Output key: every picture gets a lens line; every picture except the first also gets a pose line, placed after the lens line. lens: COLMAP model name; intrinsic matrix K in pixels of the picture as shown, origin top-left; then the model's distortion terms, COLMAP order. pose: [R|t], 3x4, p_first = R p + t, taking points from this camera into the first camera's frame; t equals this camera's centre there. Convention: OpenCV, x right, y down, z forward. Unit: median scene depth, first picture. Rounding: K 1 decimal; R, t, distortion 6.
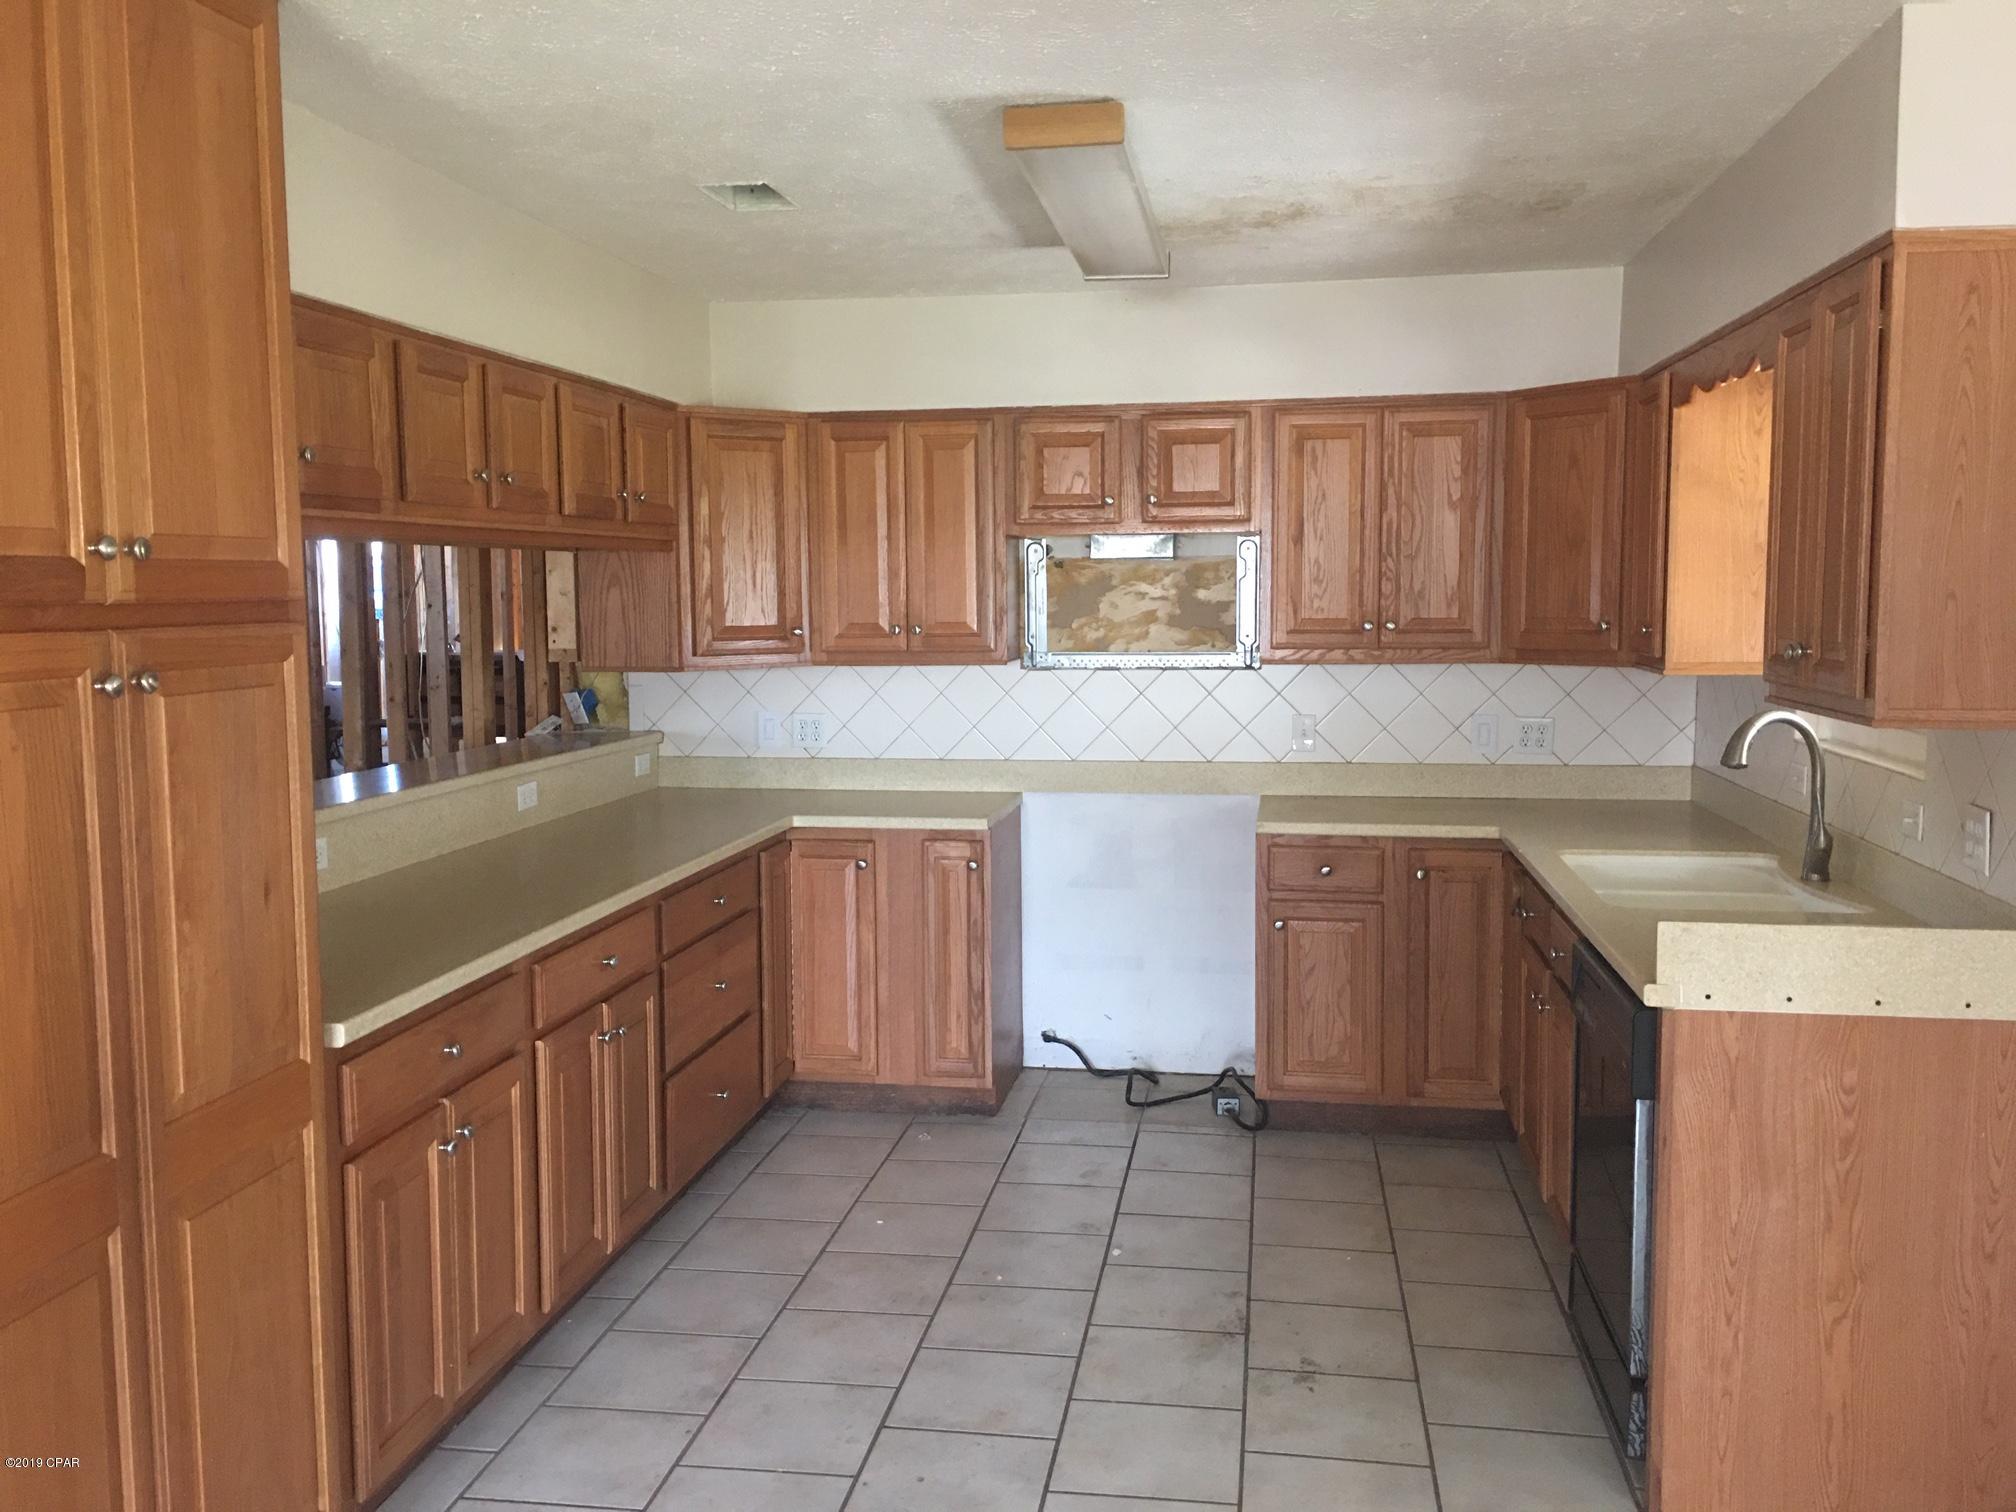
lens RADIAL K [[1710.8, 0, 1020.7], [0, 1710.8, 754.1], [0, 0, 1]] dist [0.088166, -0.124089]
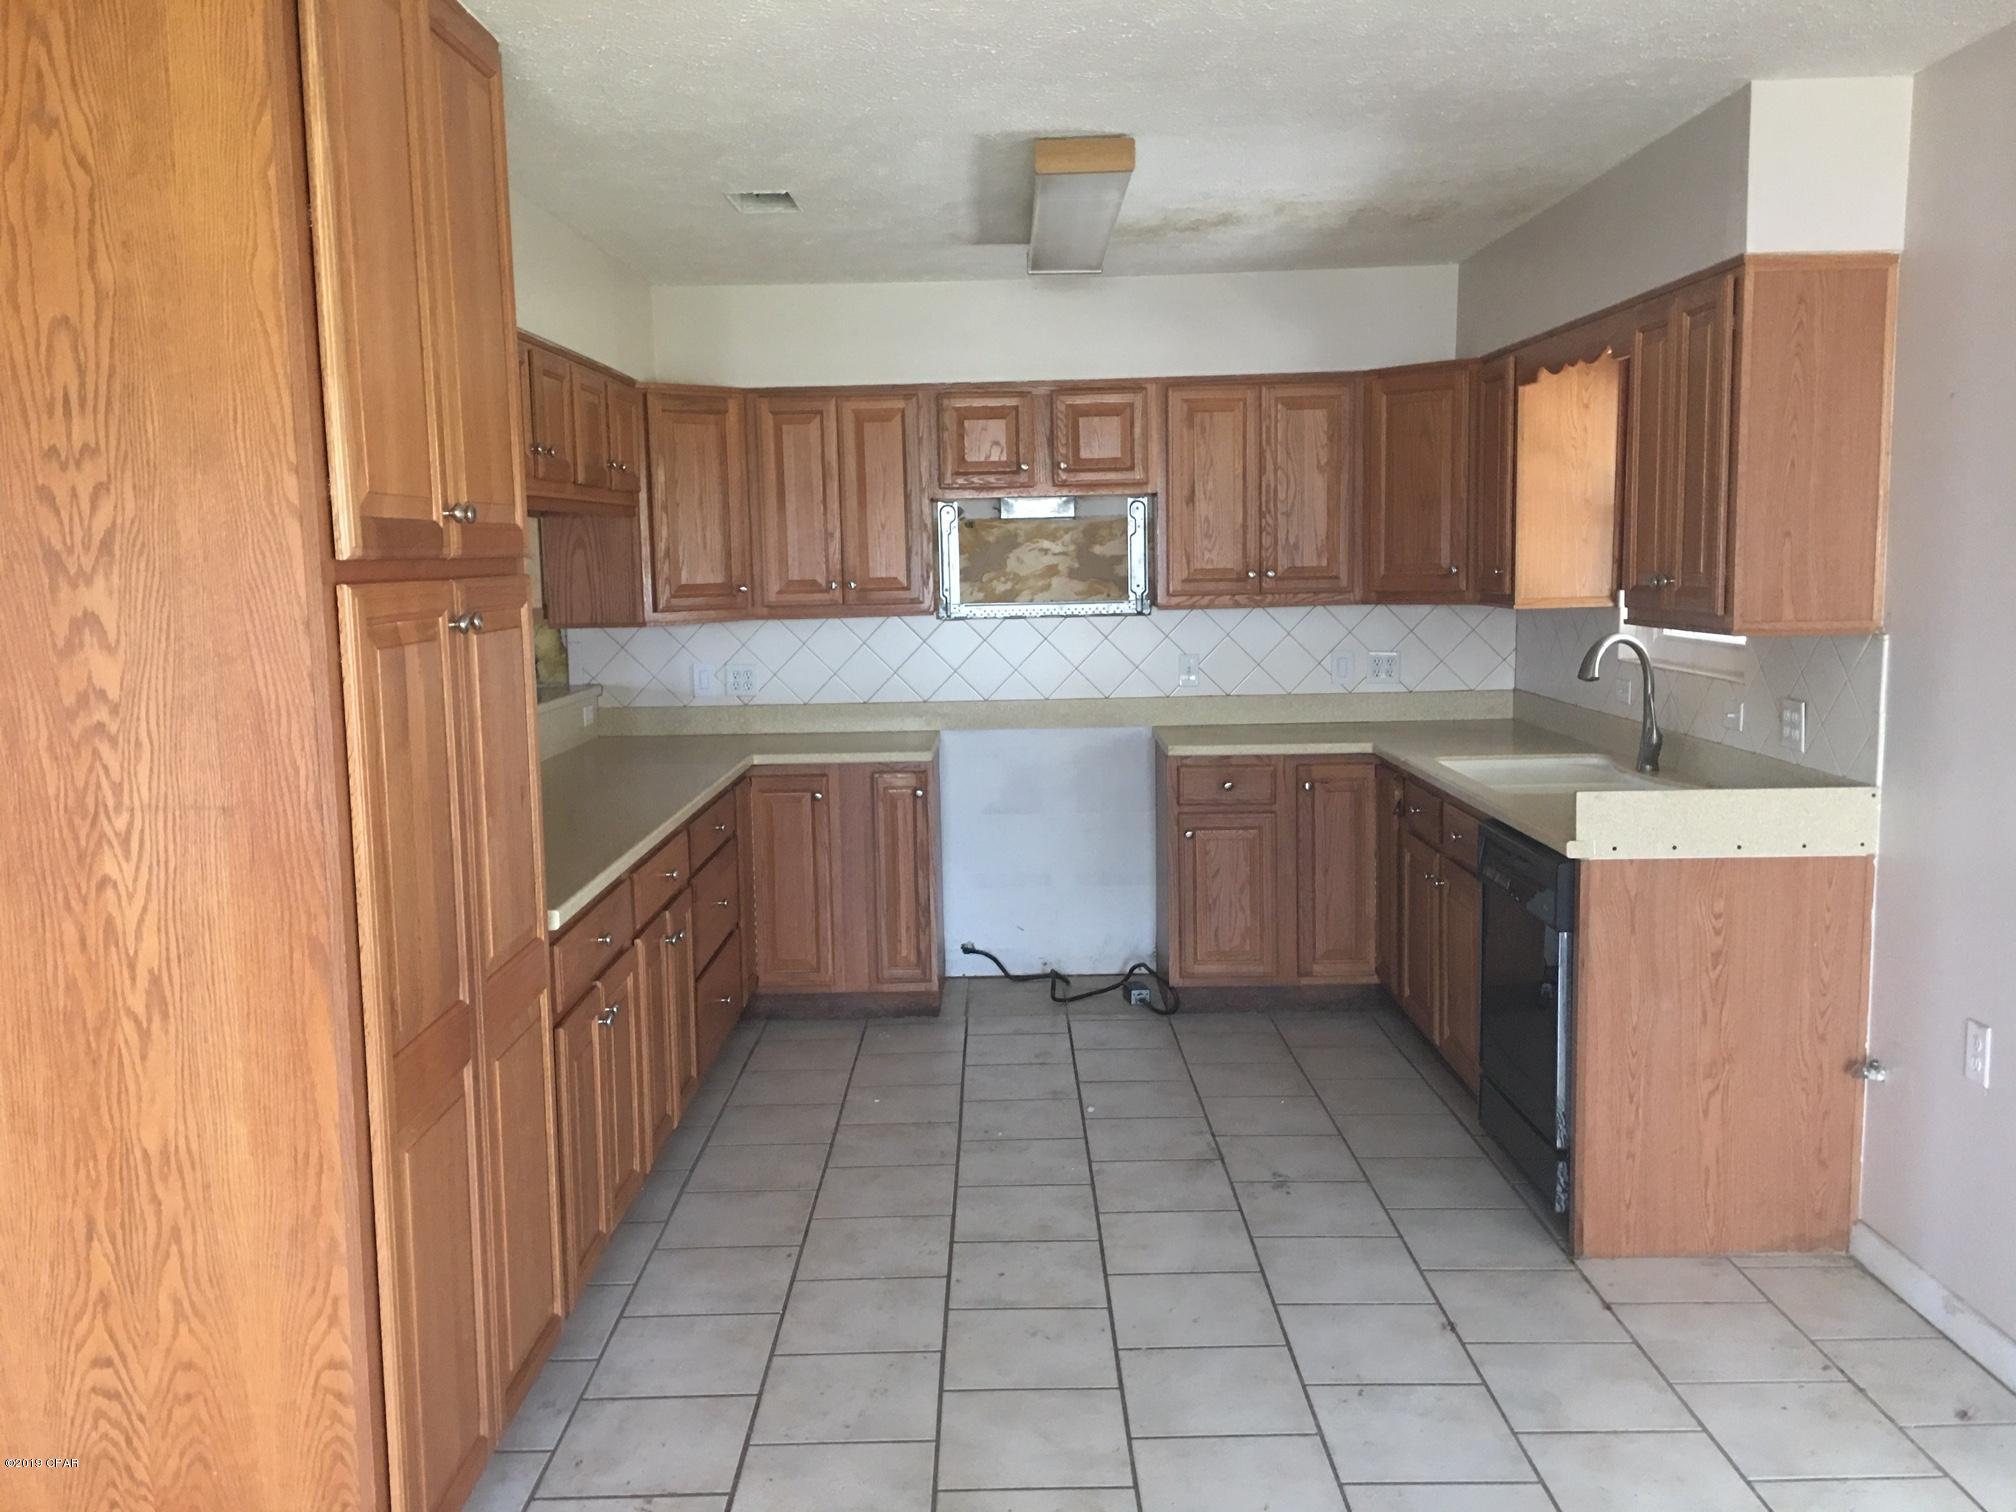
lens RADIAL K [[1710.8, 0, 991.0], [0, 1710.8, 751.2], [0, 0, 1]] dist [0.088166, -0.124089]
pose [[0.989577, -0.031132, 0.140598, -0.158661], [0.028609, 0.999392, 0.019933, 0.018639], [-0.141133, -0.015702, 0.989866, -0.136761]]
